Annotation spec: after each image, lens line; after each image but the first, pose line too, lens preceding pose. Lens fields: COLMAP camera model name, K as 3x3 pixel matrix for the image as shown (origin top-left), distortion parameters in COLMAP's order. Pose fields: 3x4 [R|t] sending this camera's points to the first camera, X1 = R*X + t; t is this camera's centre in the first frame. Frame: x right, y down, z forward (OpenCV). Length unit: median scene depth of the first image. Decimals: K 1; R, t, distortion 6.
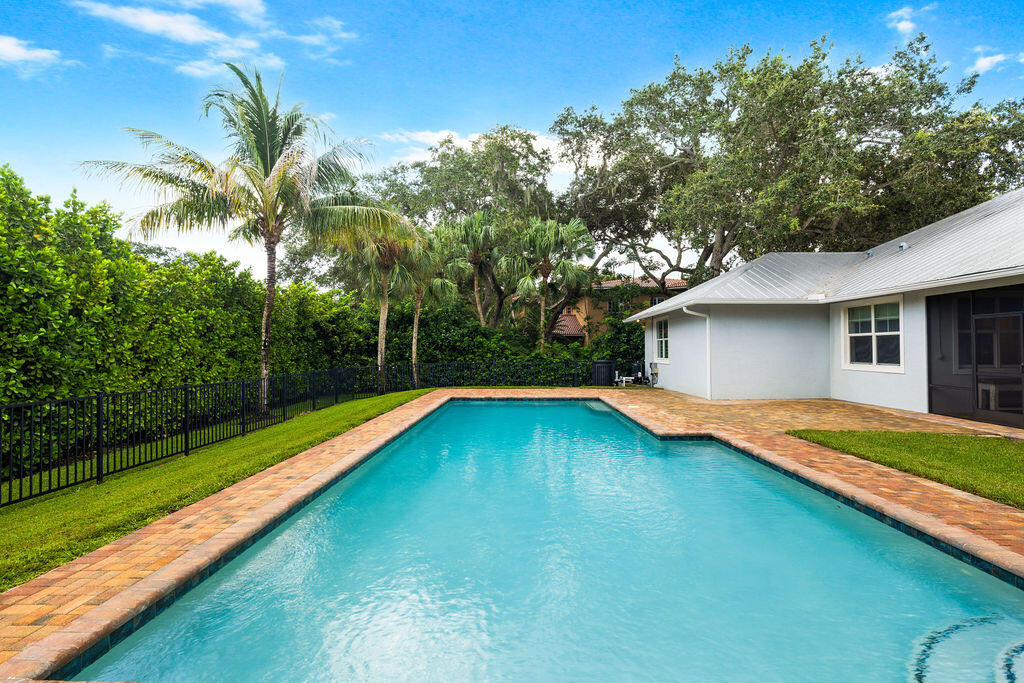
lens RADIAL K [[460.6, 0, 511.3], [0, 460.6, 345.3], [0, 0, 1]] dist [-0.004167, 0.000221]
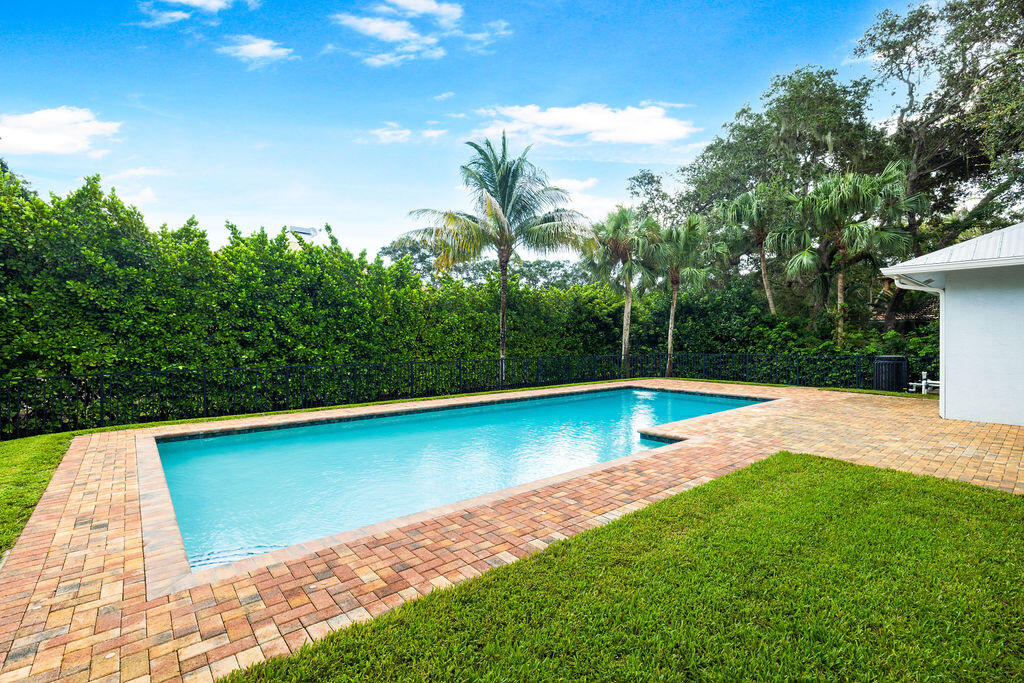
lens RADIAL K [[460.6, 0, 512.0], [0, 460.6, 339.4], [0, 0, 1]] dist [-0.004167, 0.000221]
pose [[0.661026, 0.000174, -0.750363, 0.286062], [0.006487, 0.999961, 0.005947, -0.000486], [0.750335, -0.008799, 0.660999, 0.061893]]
